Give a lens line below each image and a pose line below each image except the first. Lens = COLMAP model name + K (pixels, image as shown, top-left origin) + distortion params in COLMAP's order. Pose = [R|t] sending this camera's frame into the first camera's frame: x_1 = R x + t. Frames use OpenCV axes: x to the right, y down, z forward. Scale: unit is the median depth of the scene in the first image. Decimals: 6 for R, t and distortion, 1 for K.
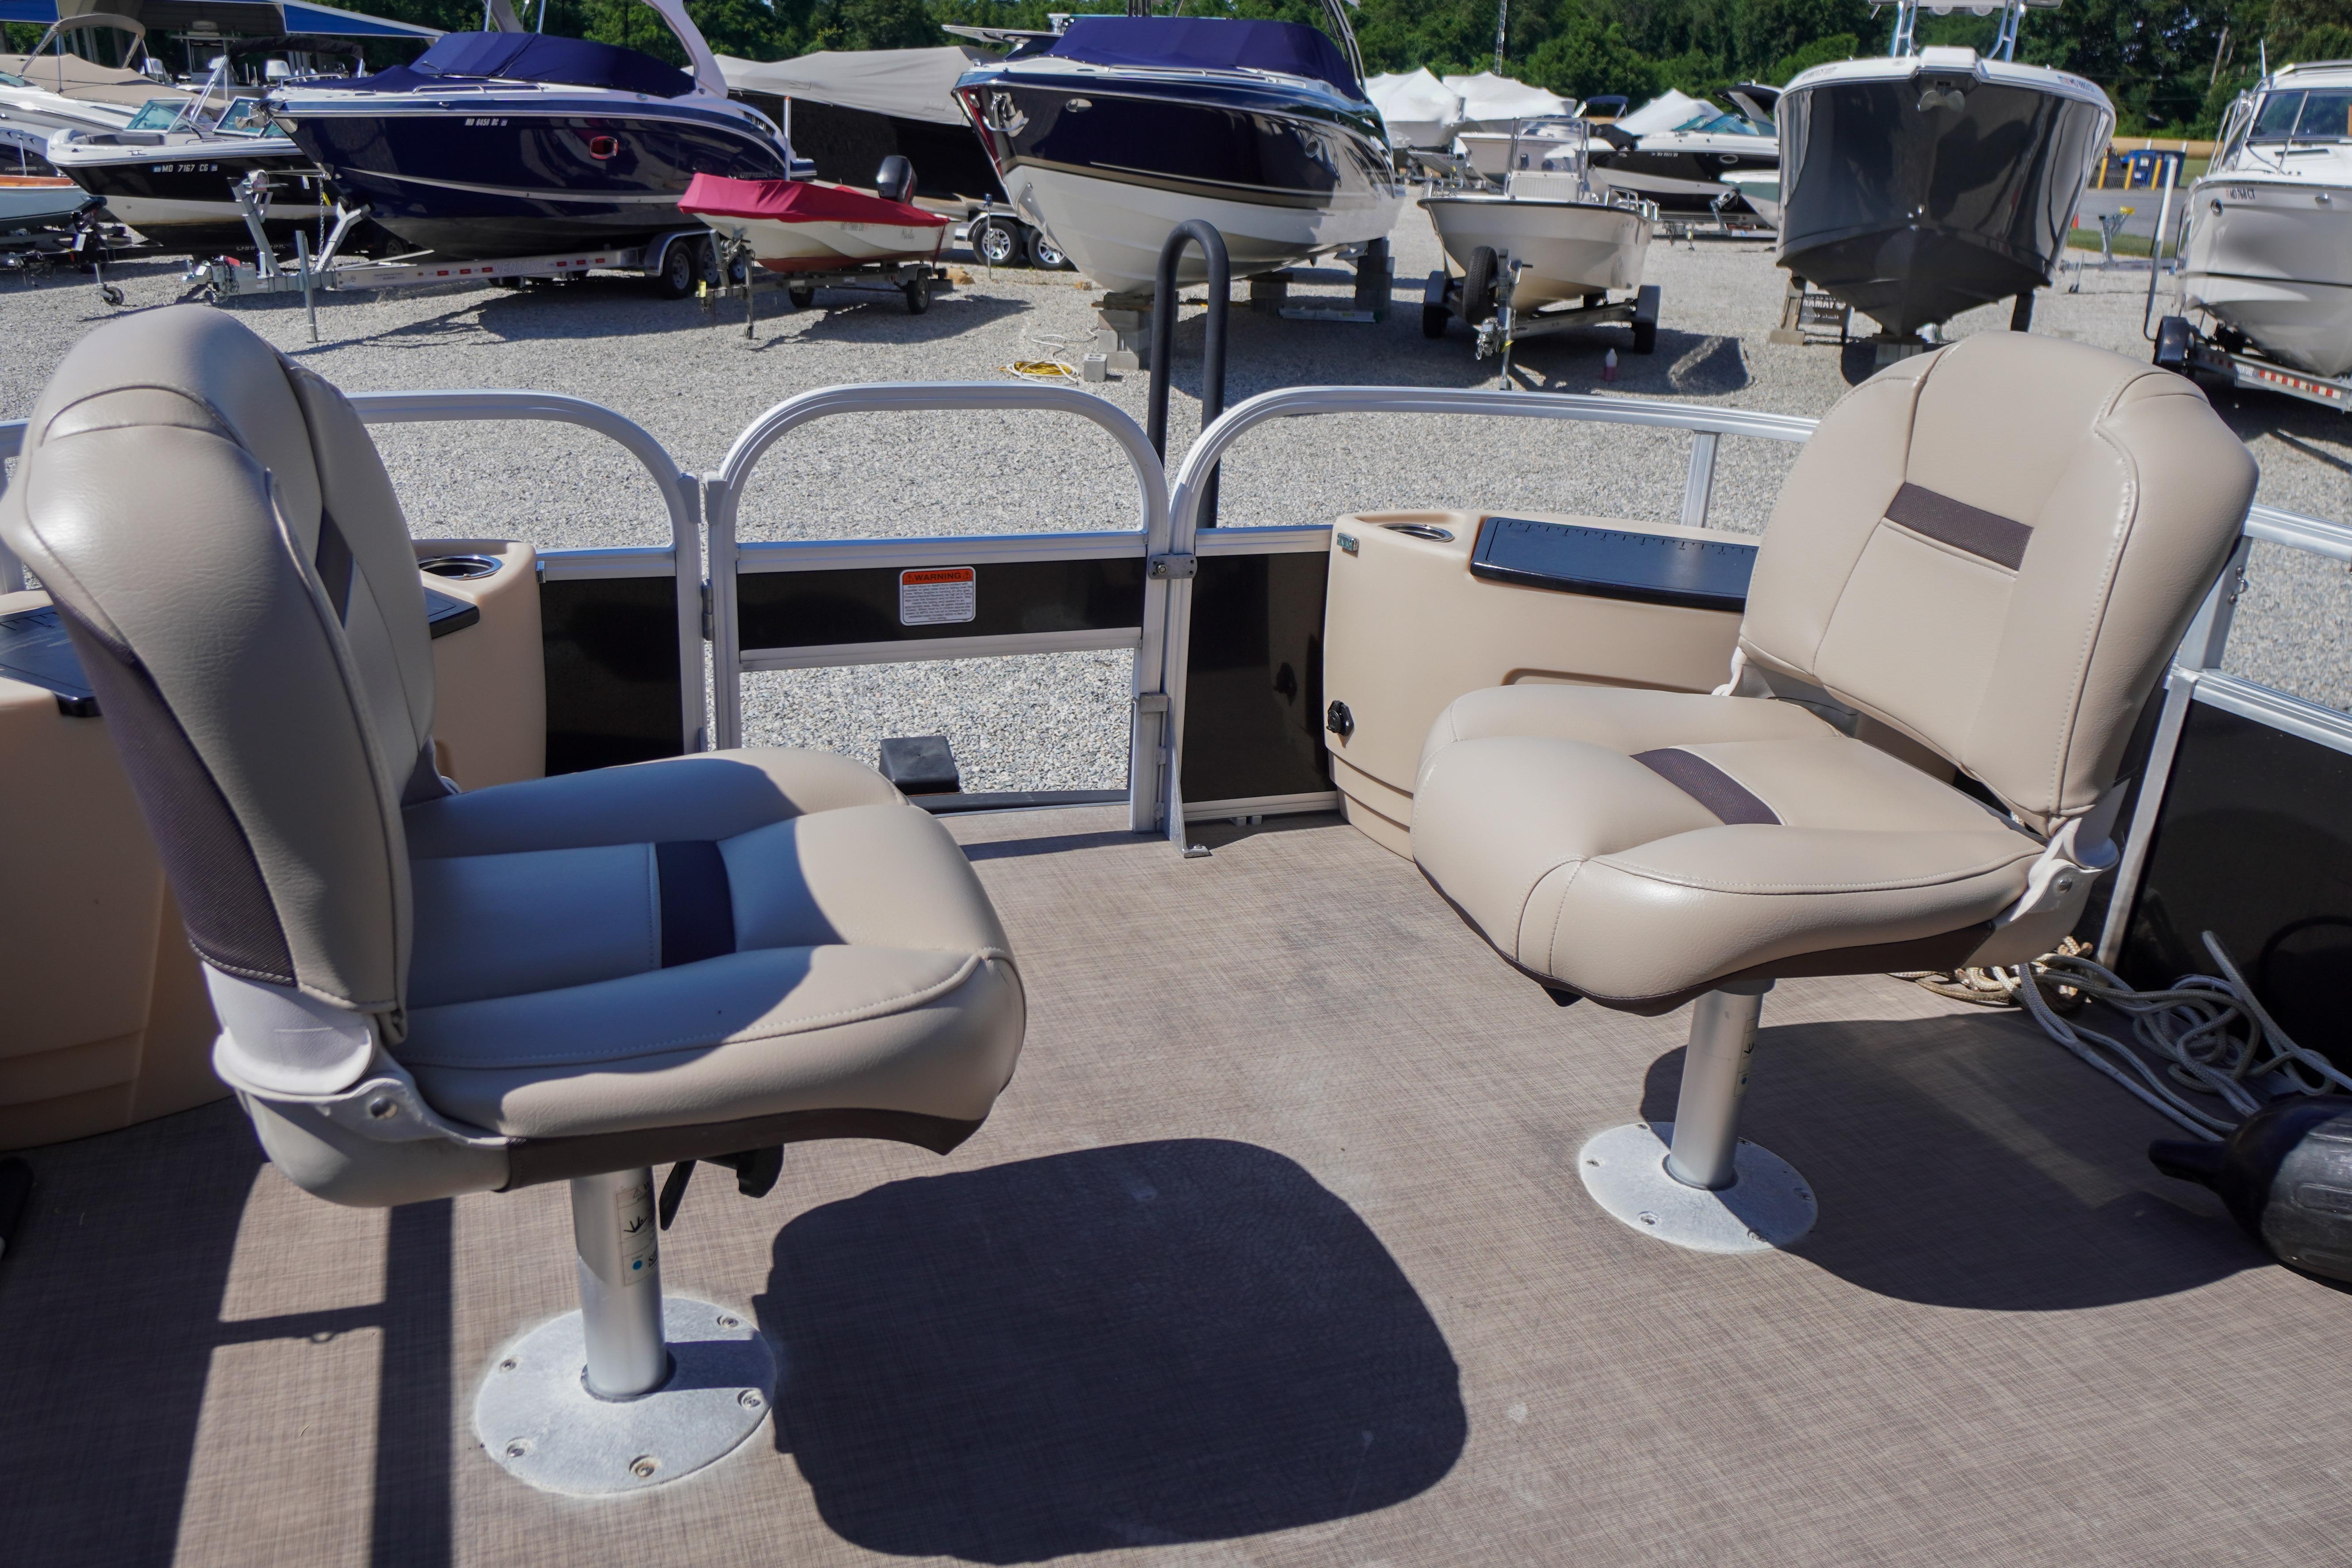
lens RADIAL K [[1795.8, 0, 1165.3], [0, 1795.8, 781.9], [0, 0, 1]] dist [-0.014147, 0.010034]
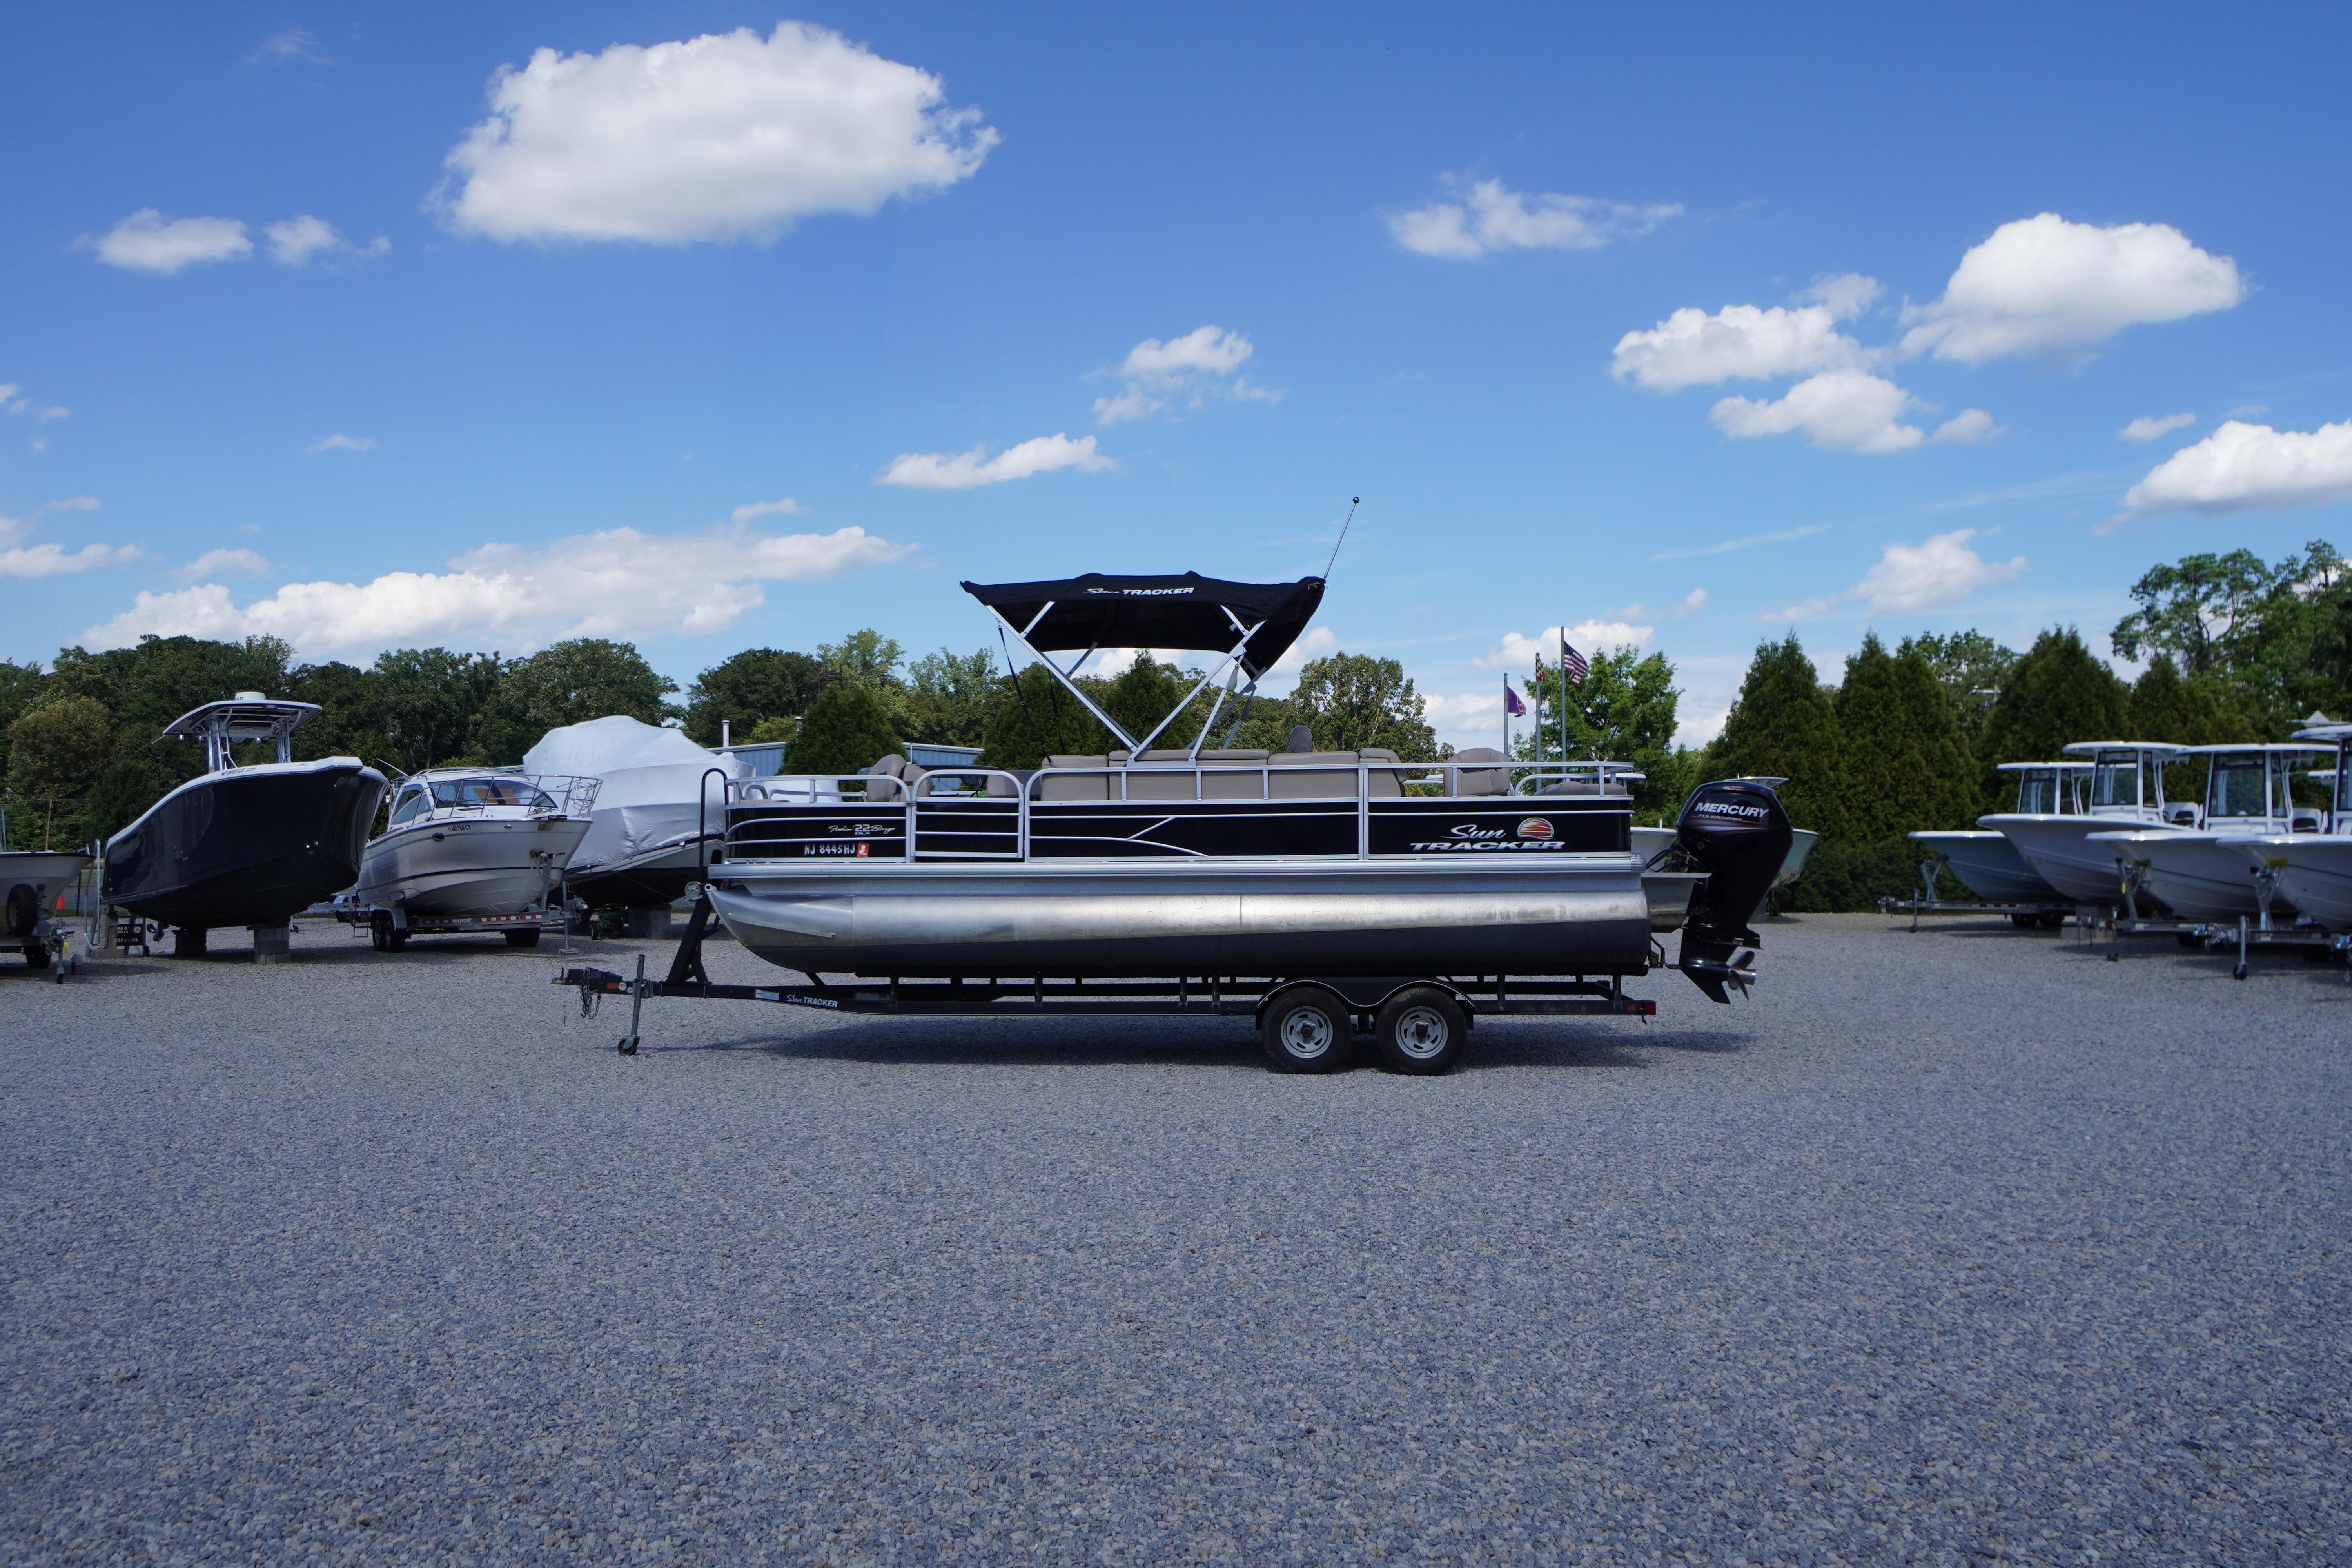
lens RADIAL K [[1714.4, 0, 1131.6], [0, 1714.4, 883.5], [0, 0, 1]] dist [-0.035384, -0.004276]
pose [[0.447490, -0.057388, 0.892446, -0.575152], [0.341983, 0.933071, -0.111477, 0.142937], [-0.826317, 0.355086, 0.437165, -0.304190]]
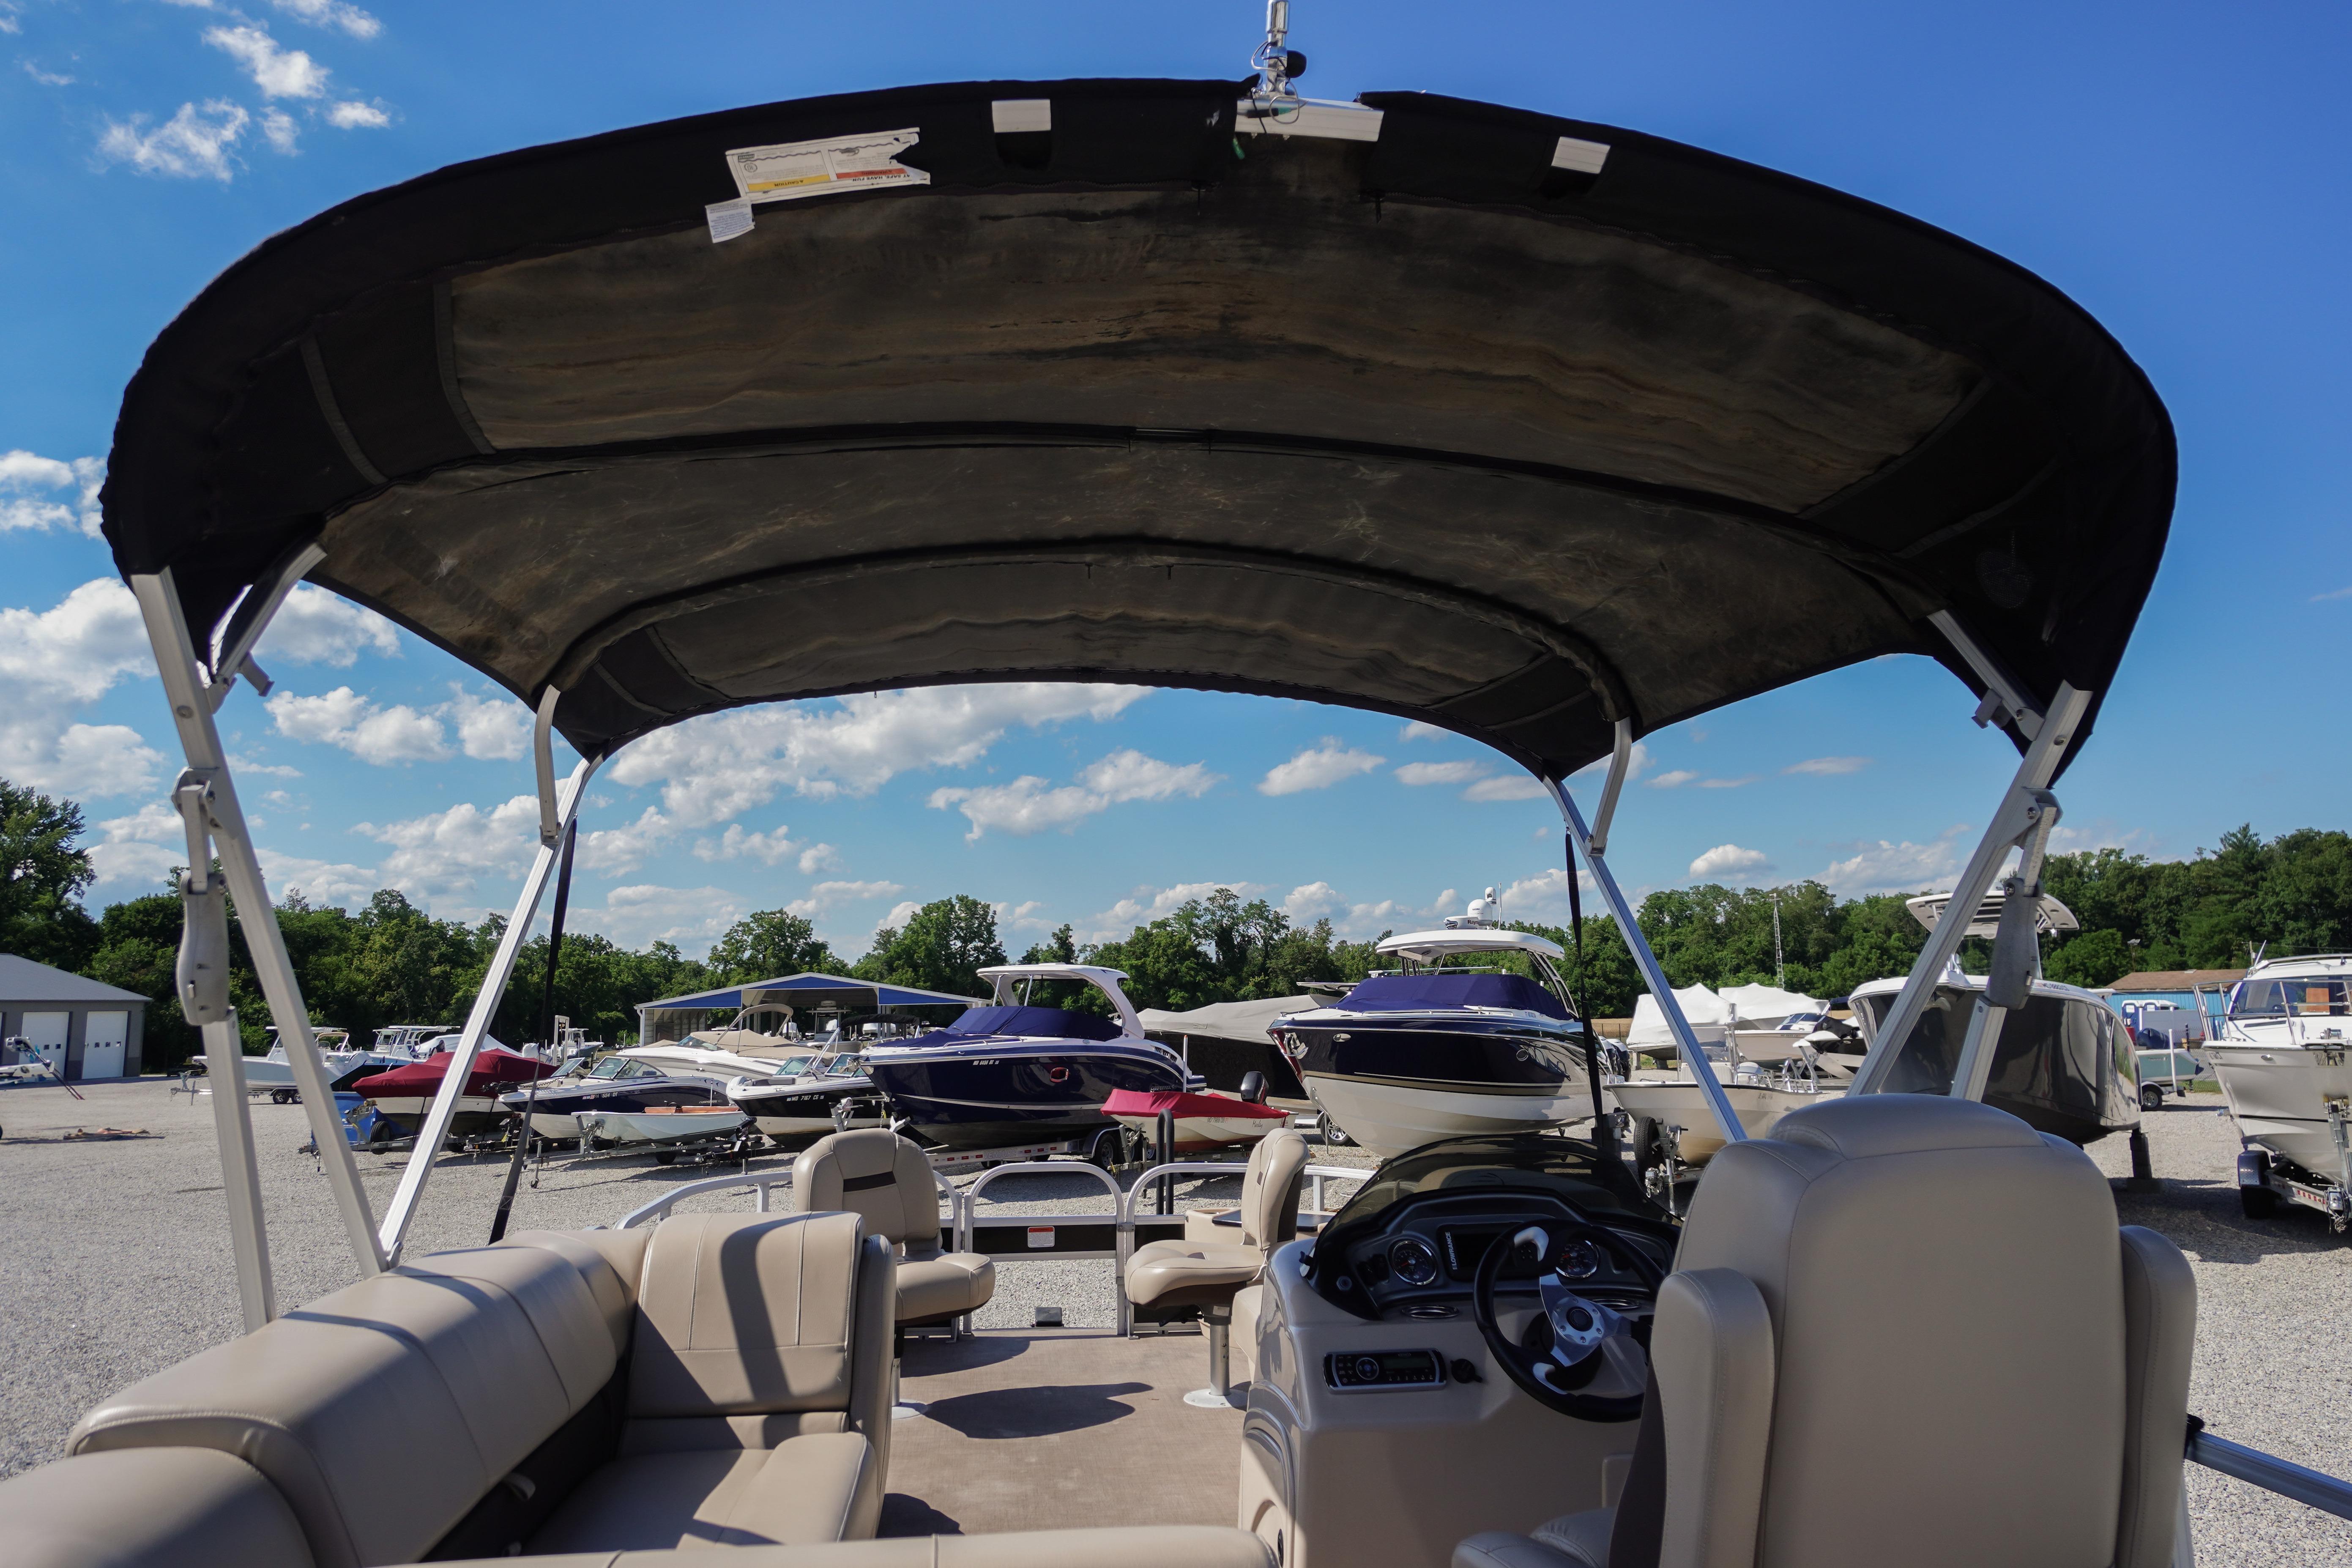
lens RADIAL K [[1483.3, 0, 1162.2], [0, 1483.3, 783.4], [0, 0, 1]] dist [-0.008470, 0.006782]
pose [[0.969863, -0.087542, -0.227383, 0.081826], [-0.037754, 0.867962, -0.495193, 0.053531], [0.240710, 0.488854, 0.838499, -0.161377]]
